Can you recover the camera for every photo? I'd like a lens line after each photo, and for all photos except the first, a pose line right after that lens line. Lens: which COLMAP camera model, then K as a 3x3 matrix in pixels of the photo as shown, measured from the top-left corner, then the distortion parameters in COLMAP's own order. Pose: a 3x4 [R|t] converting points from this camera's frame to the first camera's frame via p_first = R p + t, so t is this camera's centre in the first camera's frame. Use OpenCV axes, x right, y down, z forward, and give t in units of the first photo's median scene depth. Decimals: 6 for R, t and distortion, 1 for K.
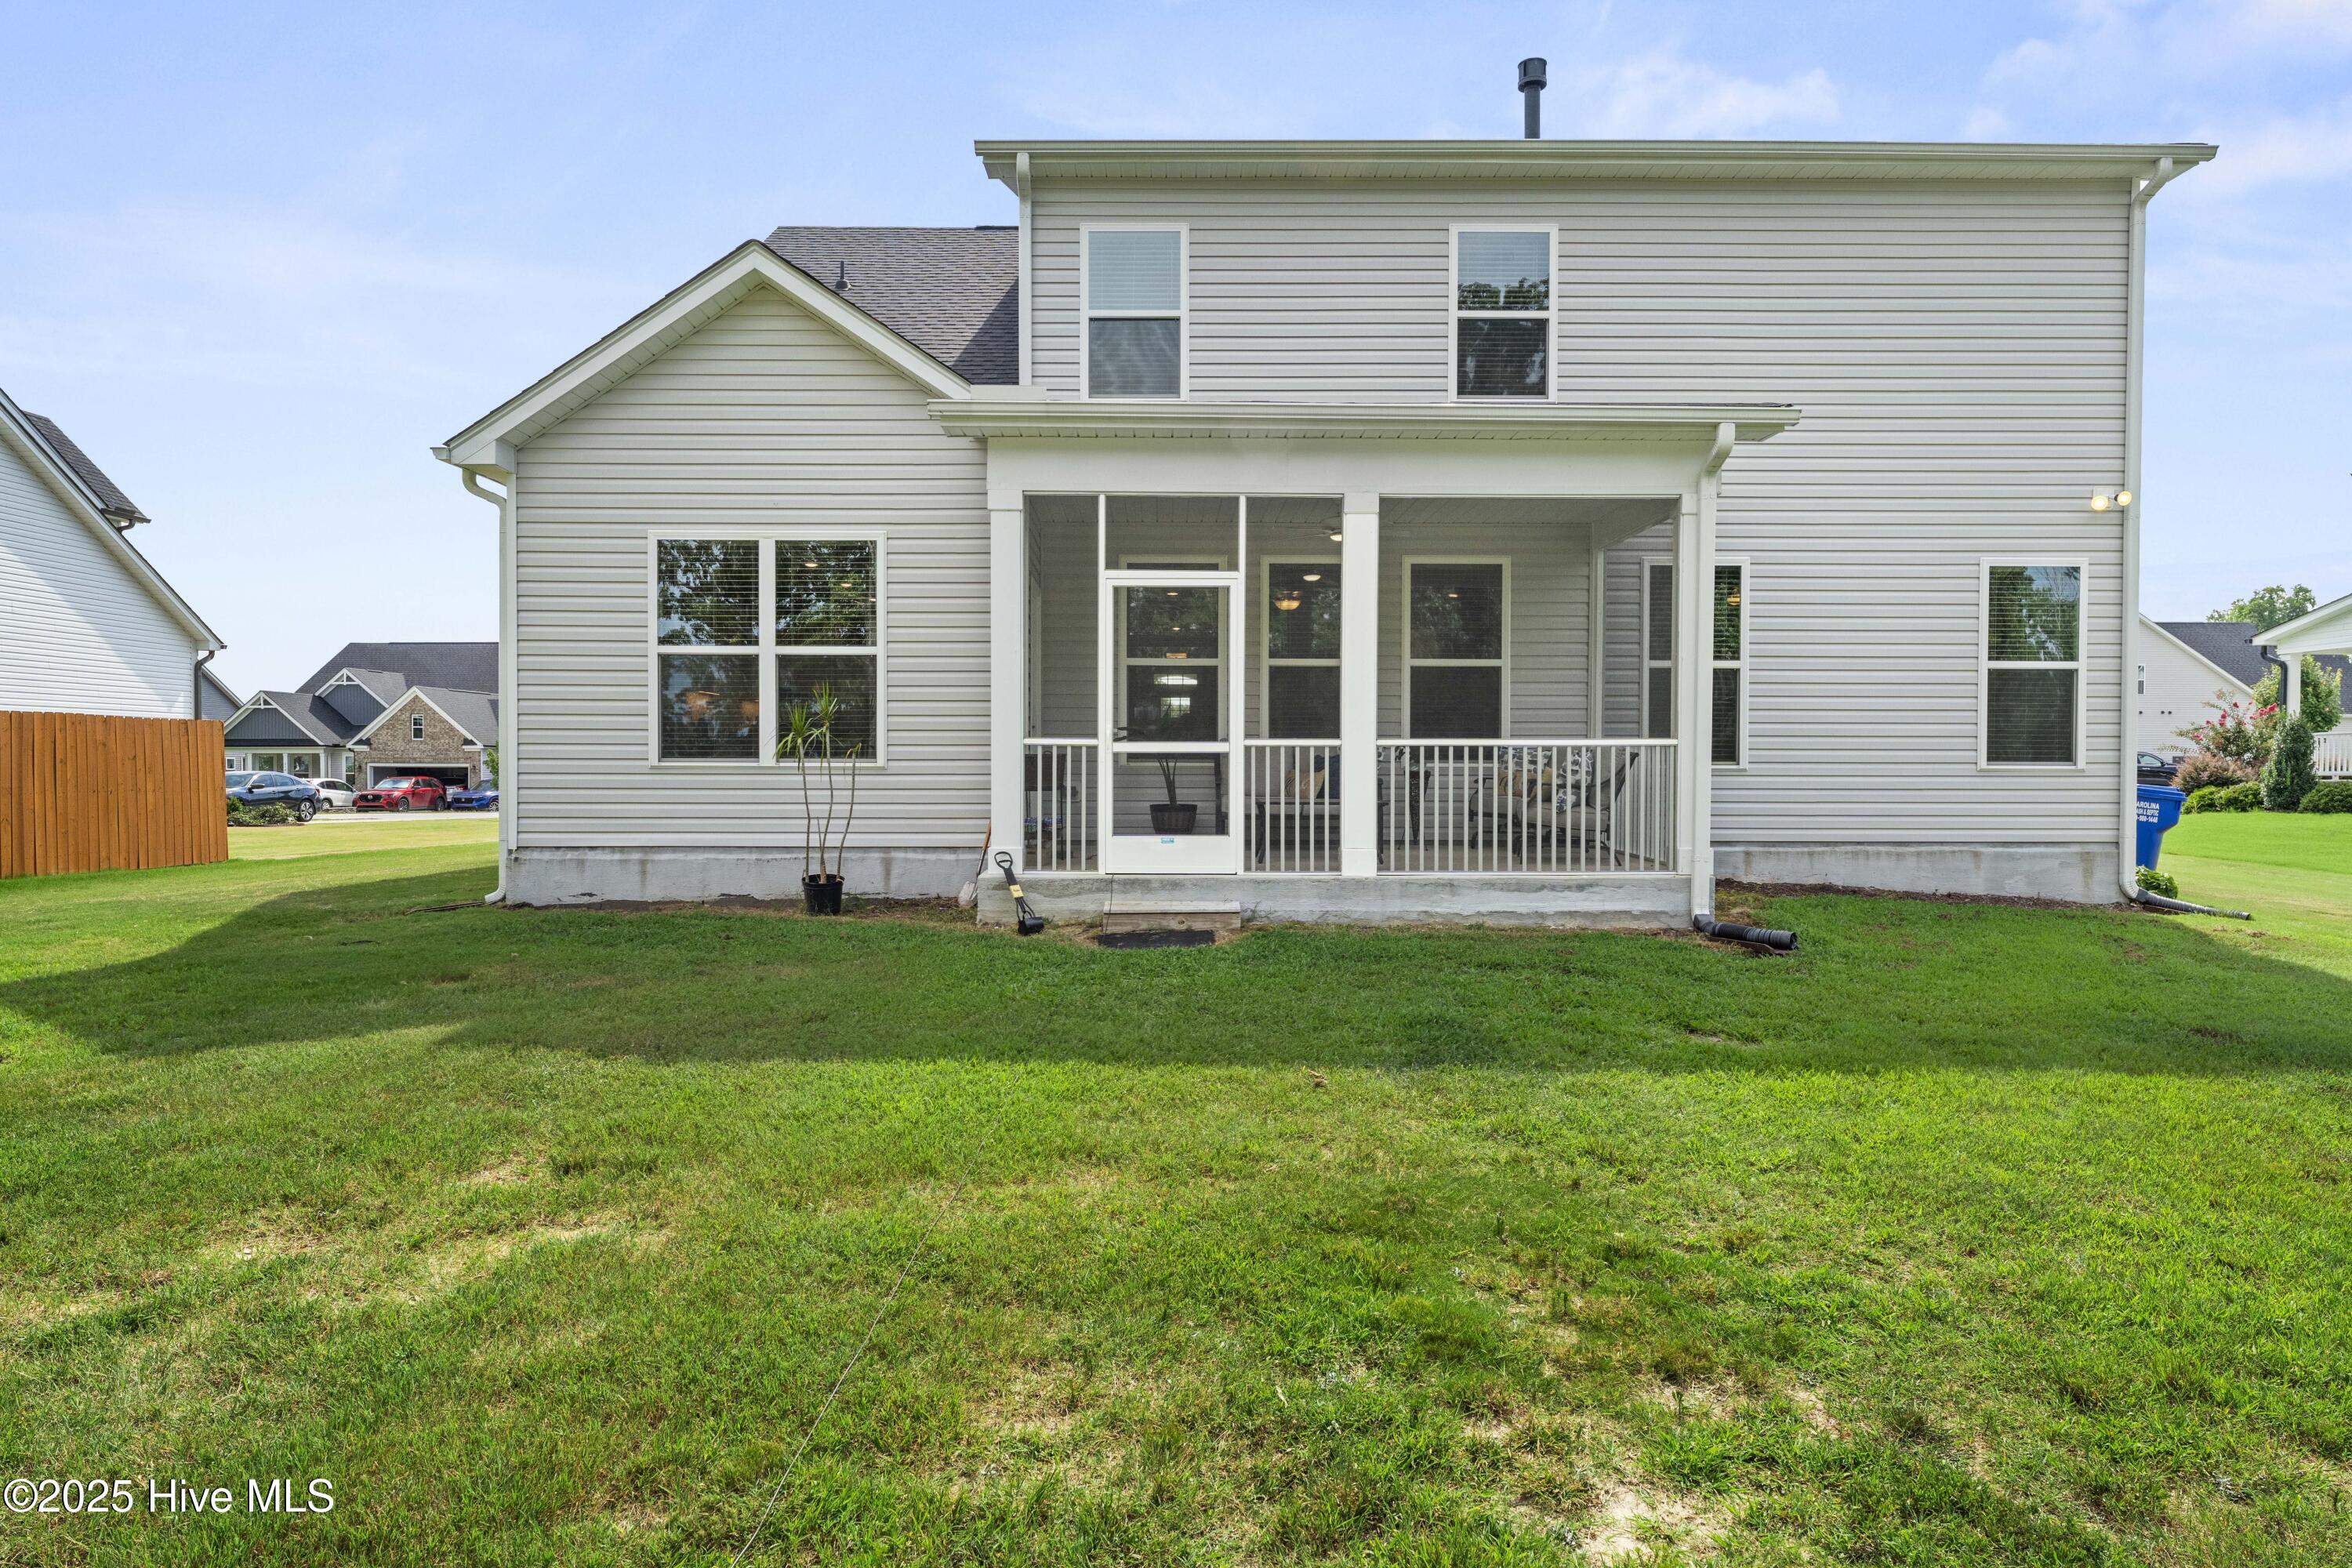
lens RADIAL K [[1352.0, 0, 1176.0], [0, 1352.0, 784.0], [0, 0, 1]] dist [0.000584, 0.000026]
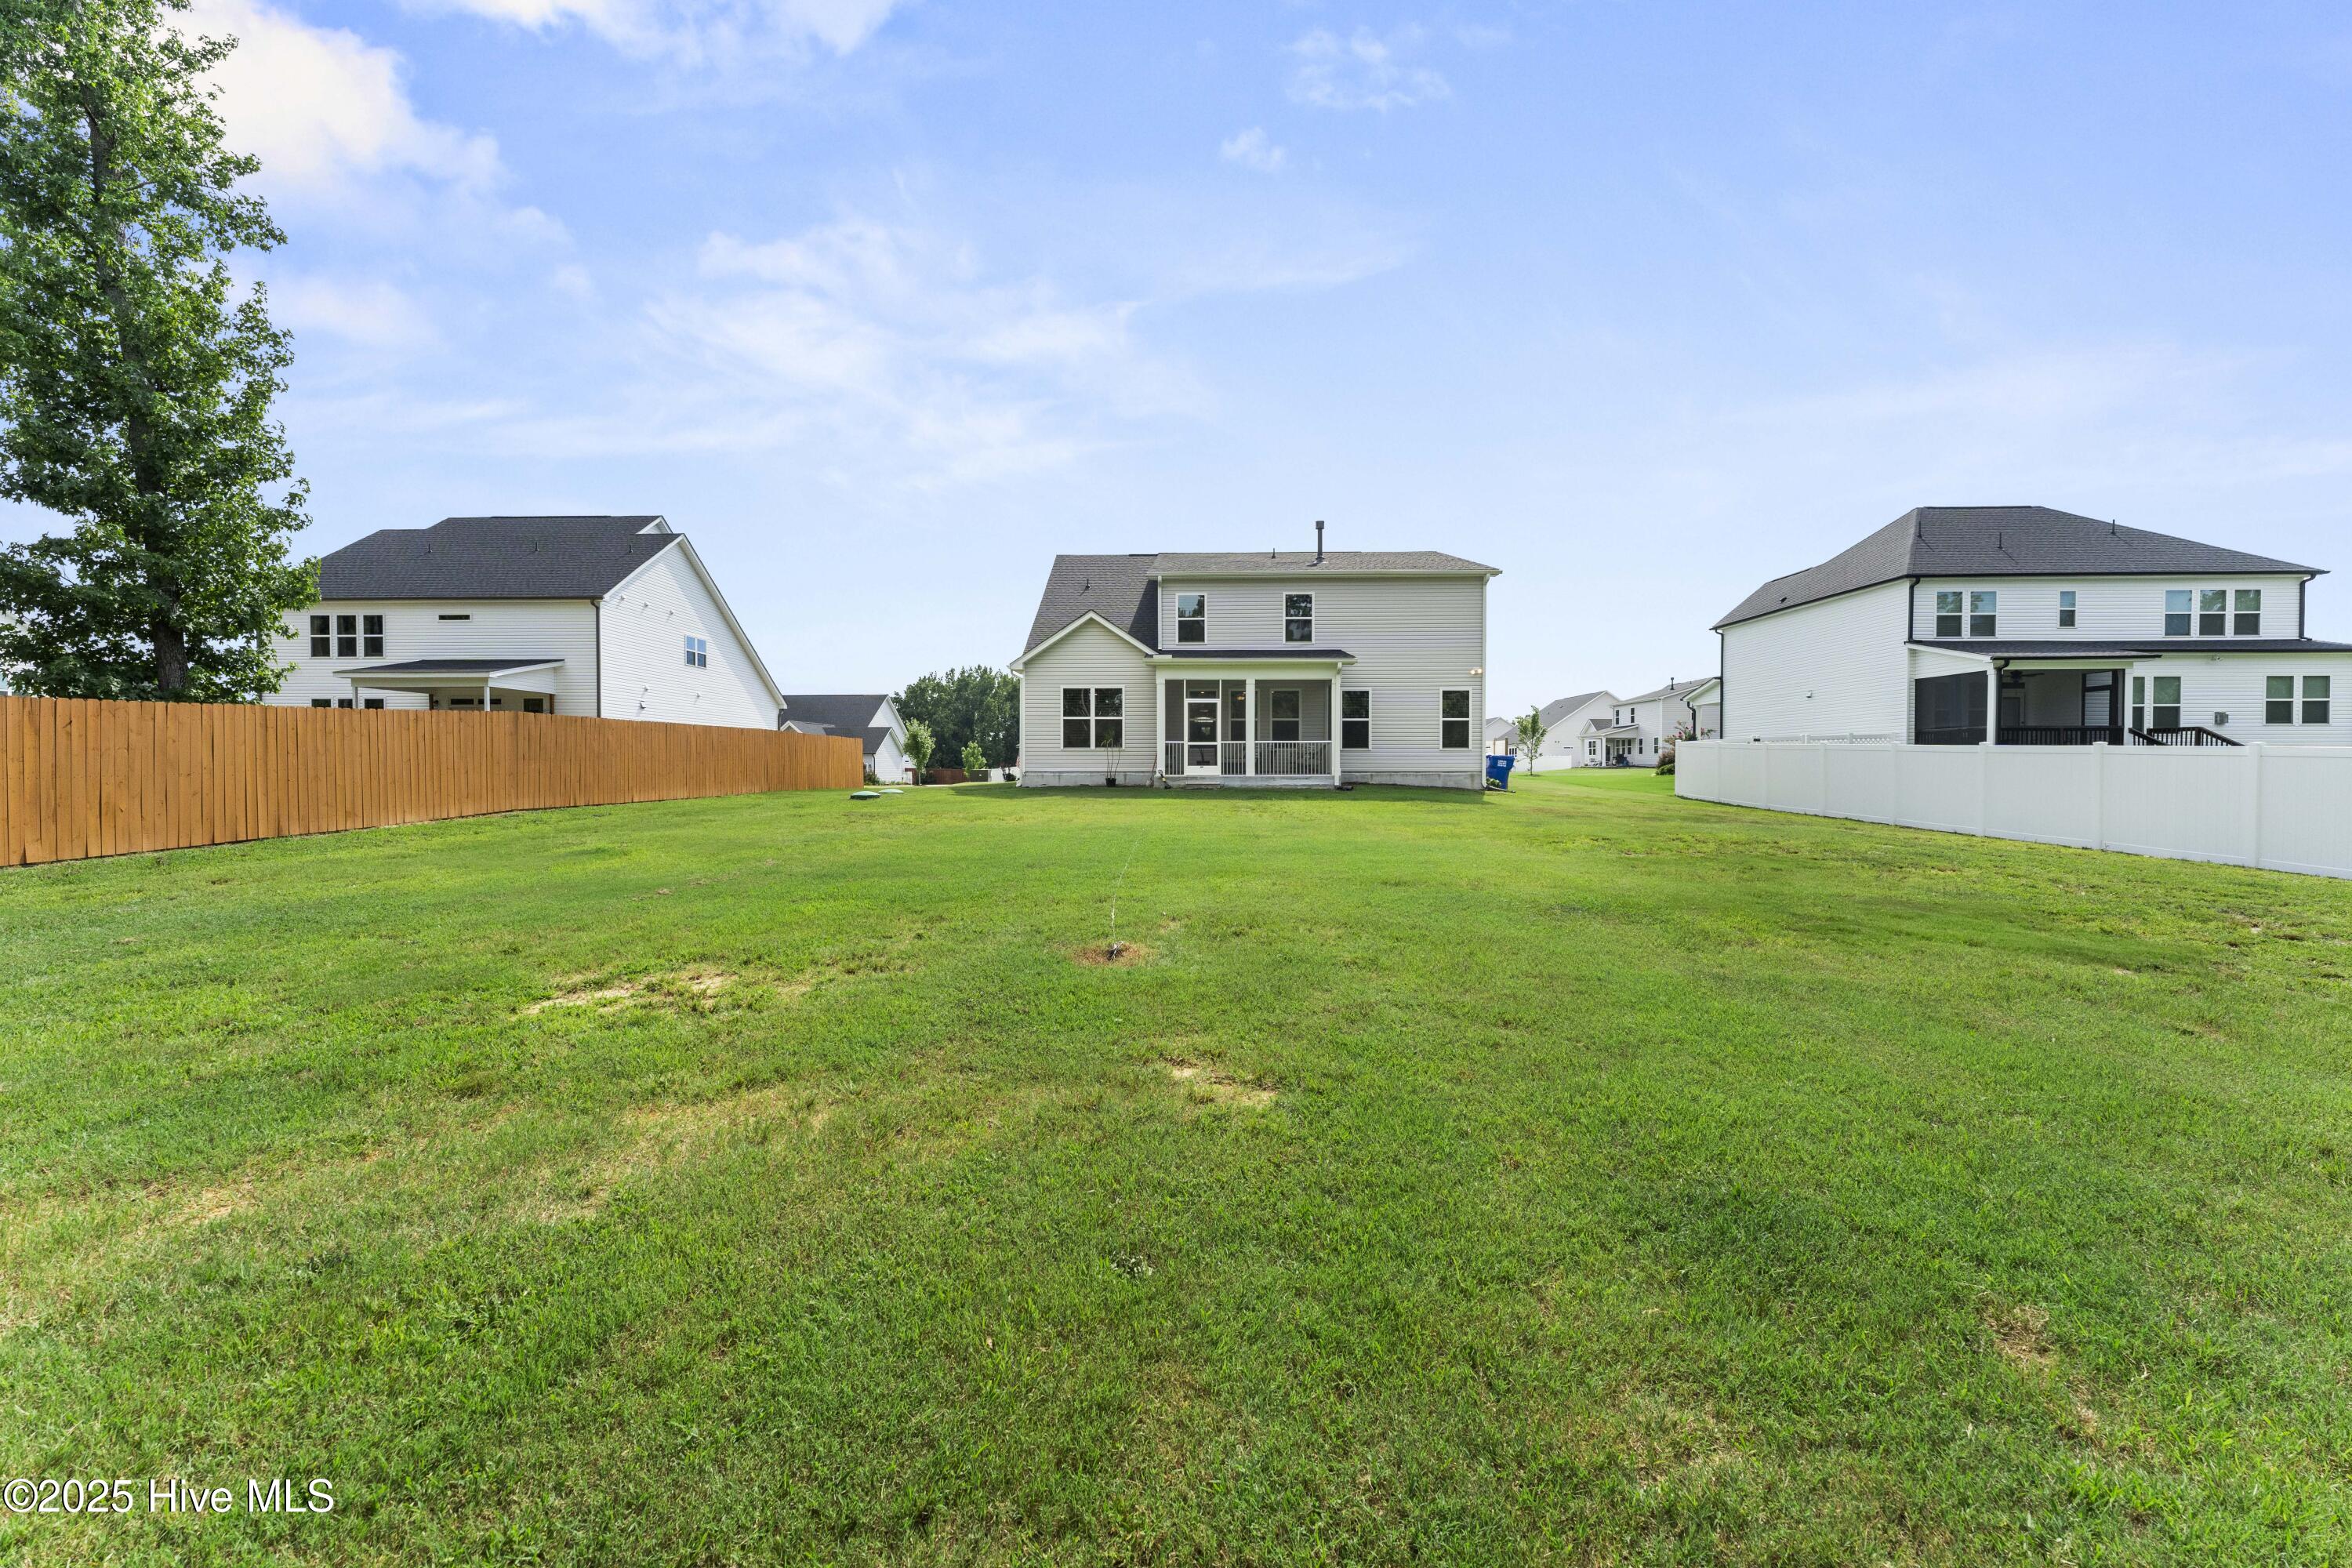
lens RADIAL K [[956.1, 0, 1170.7], [0, 956.1, 759.0], [0, 0, 1]] dist [-0.000907, -0.000068]
pose [[0.999215, -0.001103, -0.039601, 0.012463], [0.000808, 0.999972, -0.007470, 0.033553], [0.039608, 0.007432, 0.999188, -1.593408]]
